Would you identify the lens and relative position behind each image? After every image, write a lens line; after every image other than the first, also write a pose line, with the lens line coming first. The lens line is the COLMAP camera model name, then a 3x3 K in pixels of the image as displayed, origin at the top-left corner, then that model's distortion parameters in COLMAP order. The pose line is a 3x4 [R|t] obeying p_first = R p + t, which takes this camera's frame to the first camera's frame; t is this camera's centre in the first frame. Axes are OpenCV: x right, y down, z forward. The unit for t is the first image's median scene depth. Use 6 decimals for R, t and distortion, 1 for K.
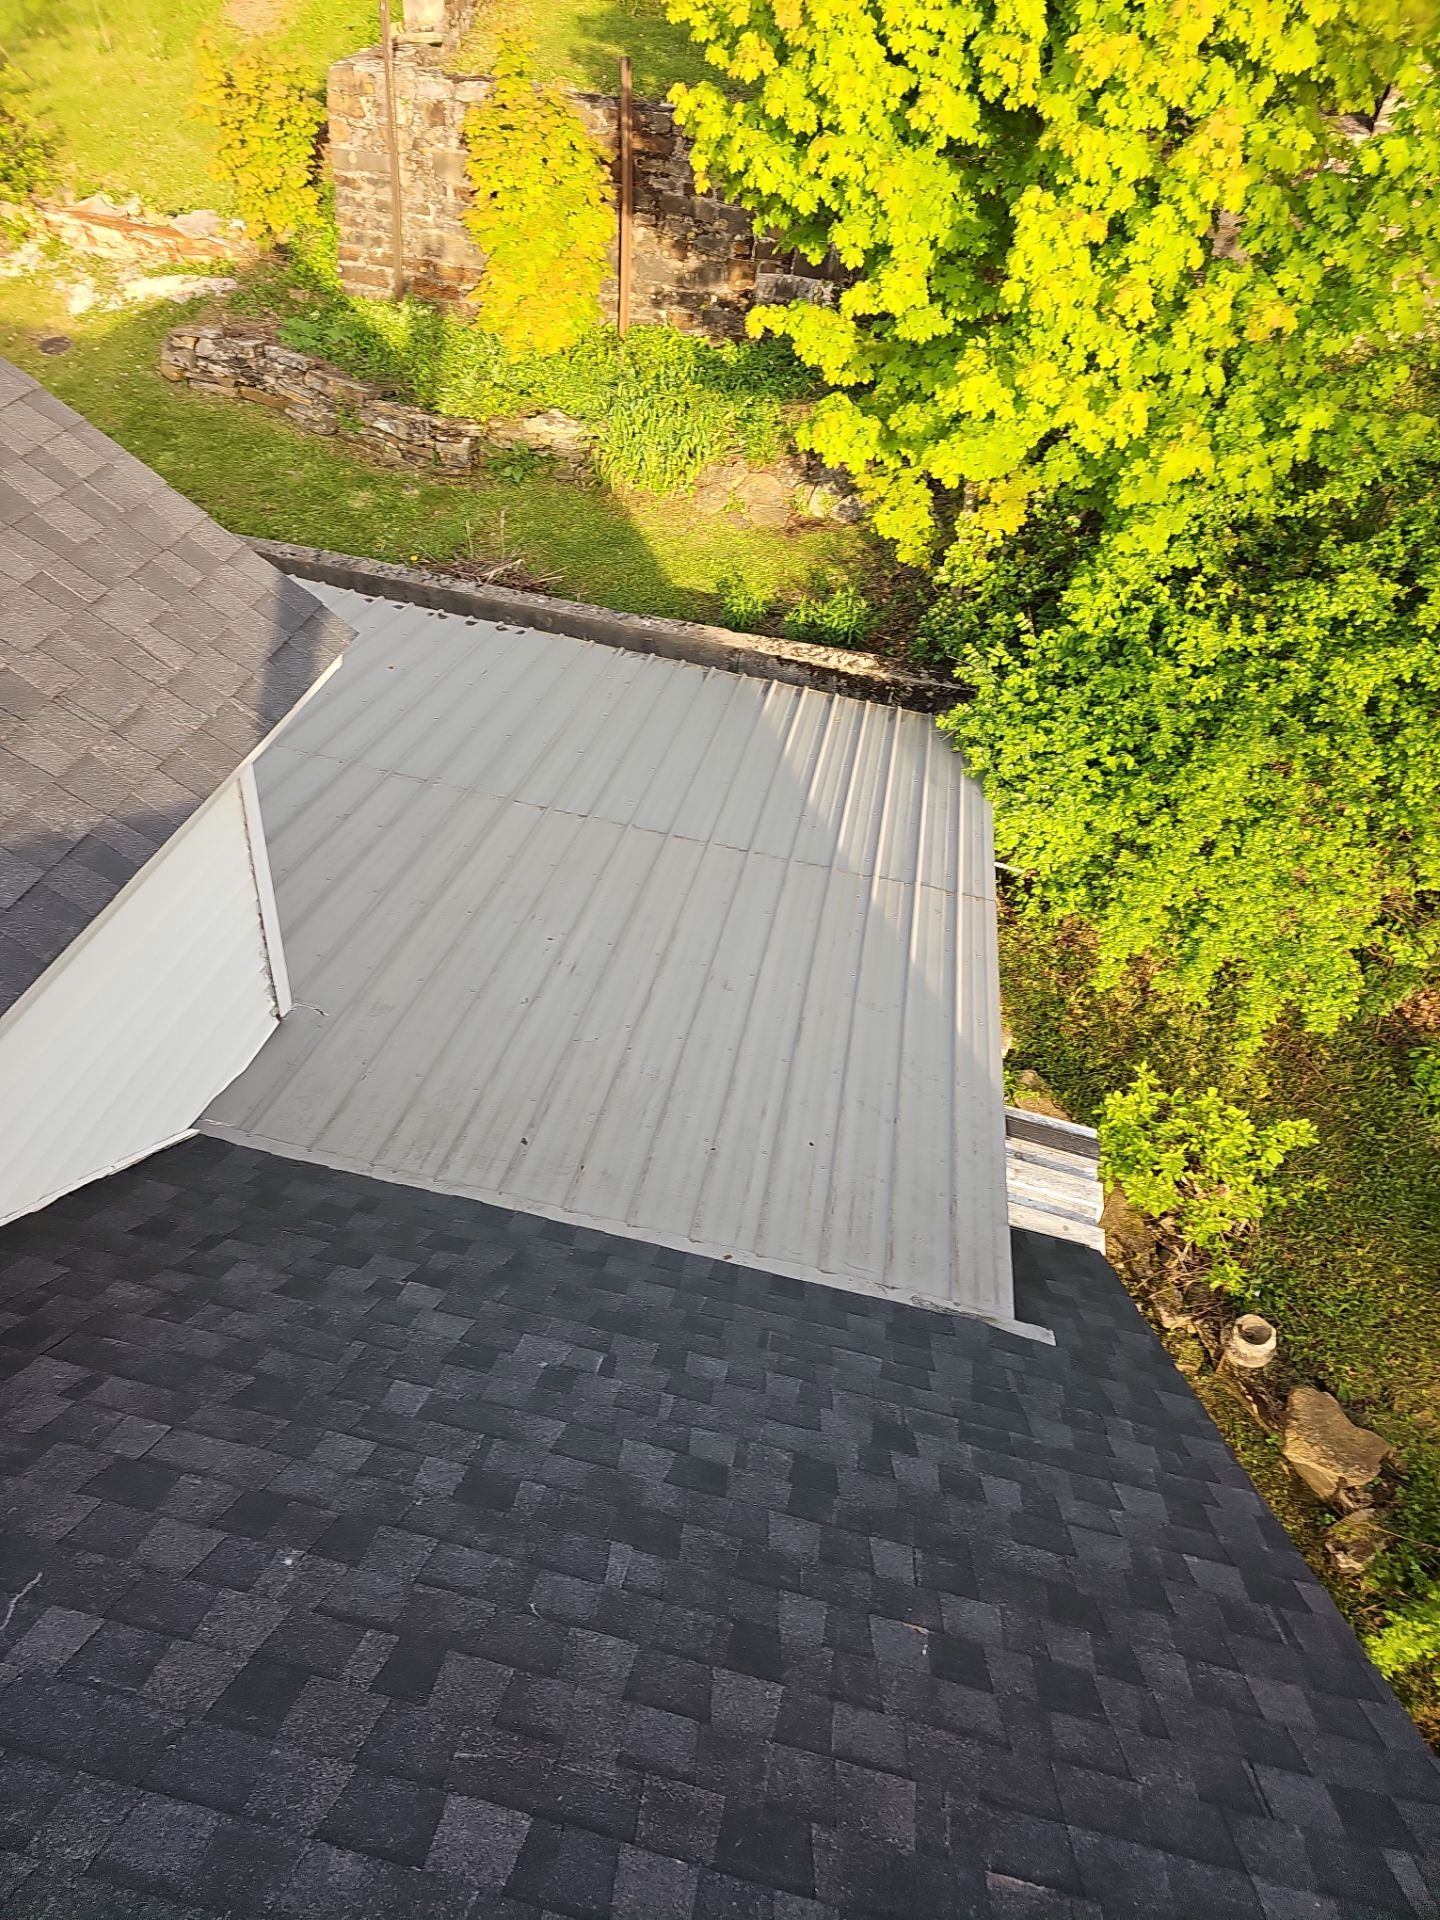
lens RADIAL K [[1308.3, 0, 736.0], [0, 1308.3, 974.8], [0, 0, 1]] dist [0.047432, -0.044414]
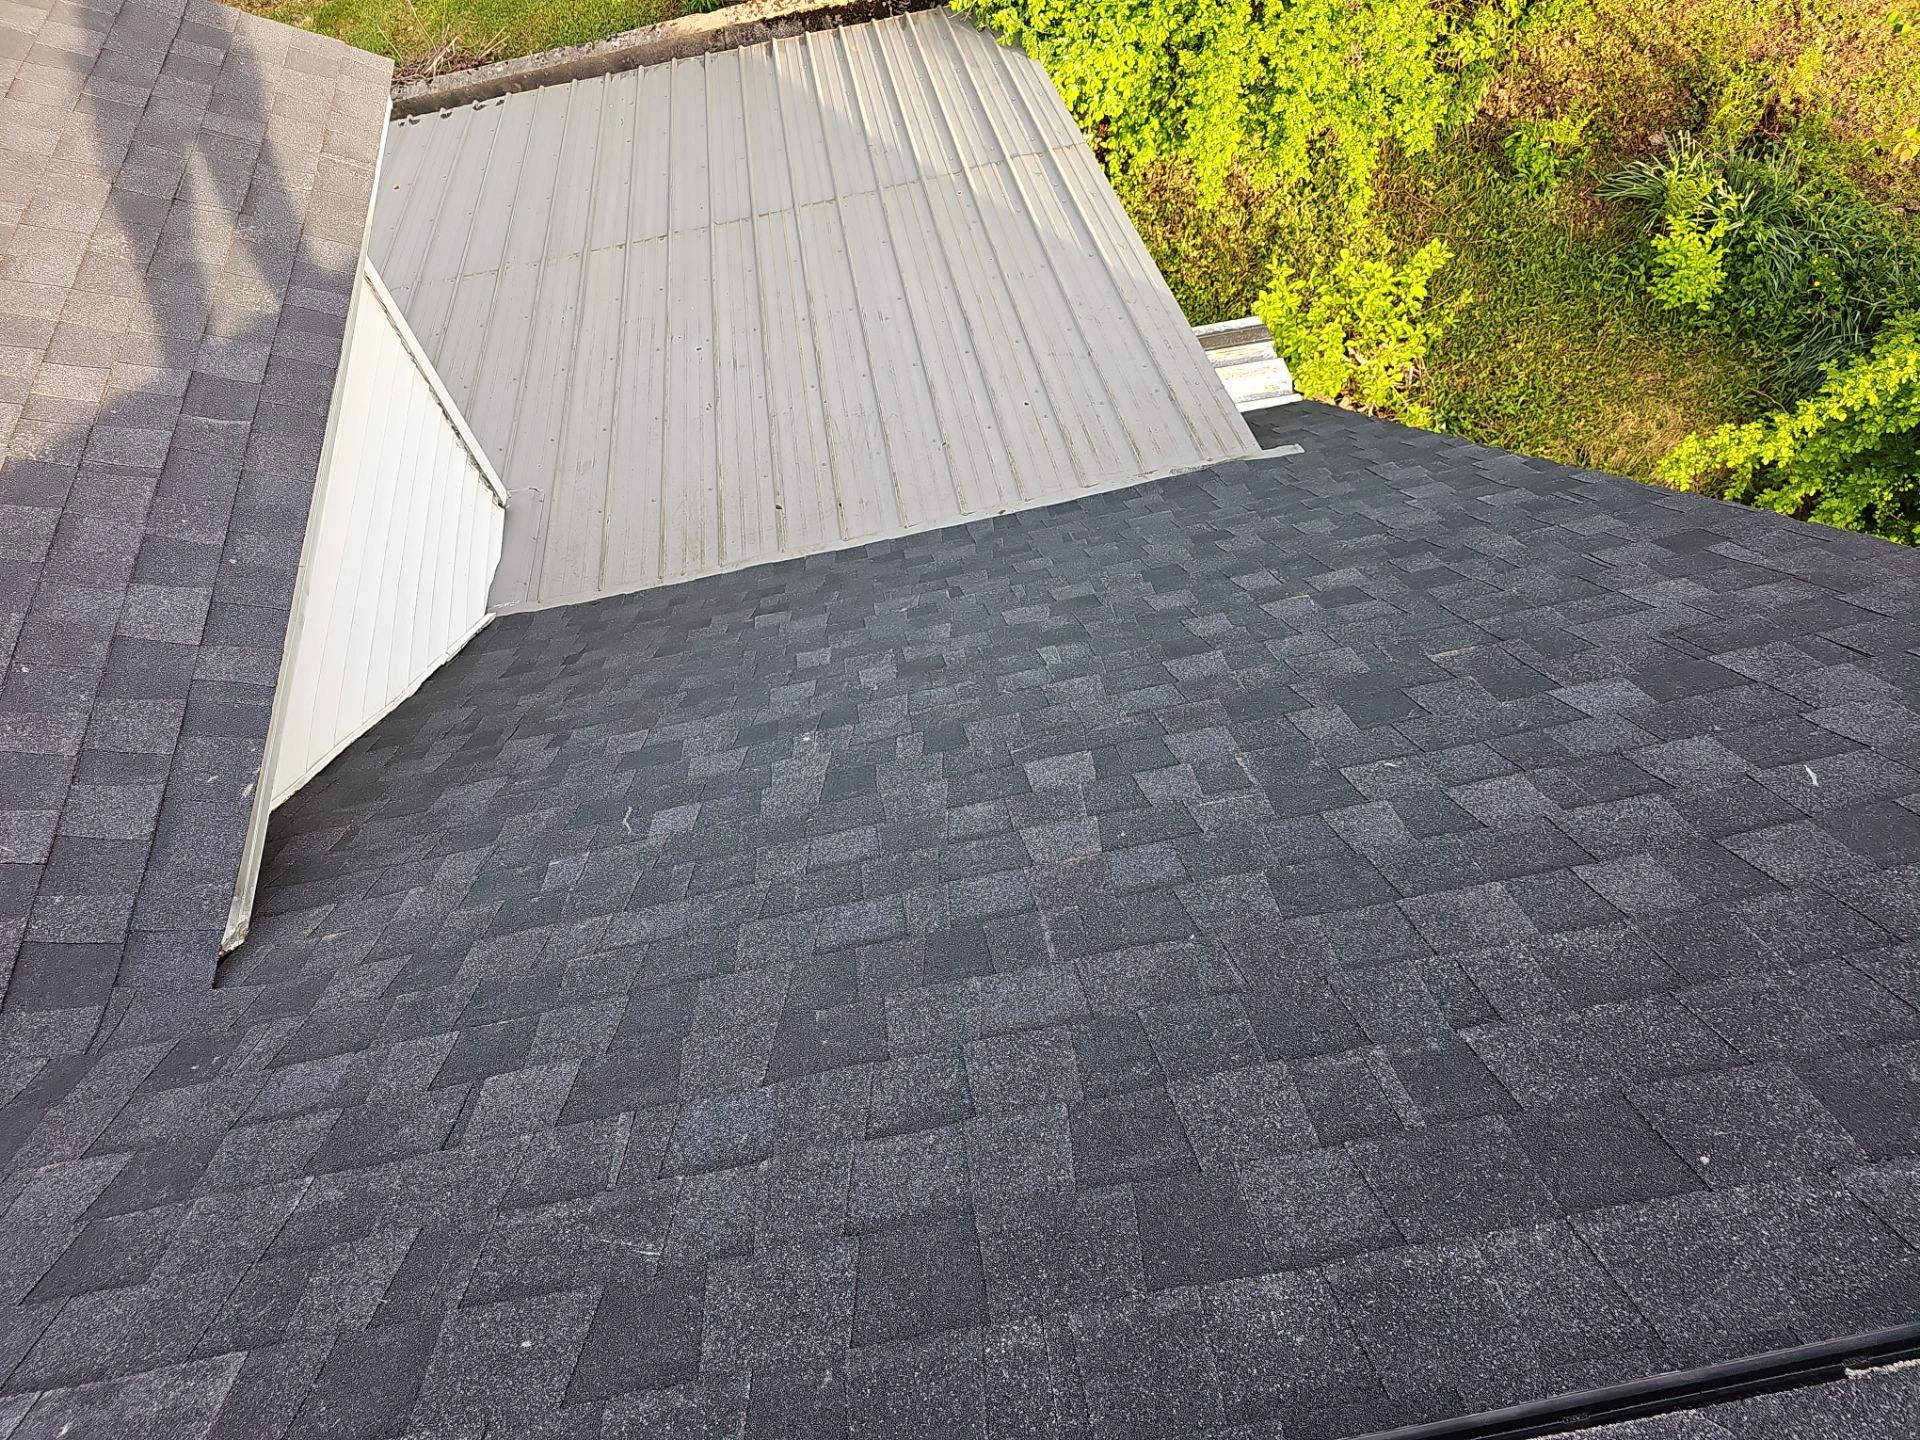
lens RADIAL K [[1308.3, 0, 993.0], [0, 1308.3, 737.6], [0, 0, 1]] dist [0.047432, -0.044414]
pose [[0.908894, -0.416778, 0.014419, -0.059949], [0.401837, 0.884509, 0.237004, 0.068276], [-0.111532, -0.209617, 0.971402, -0.050456]]
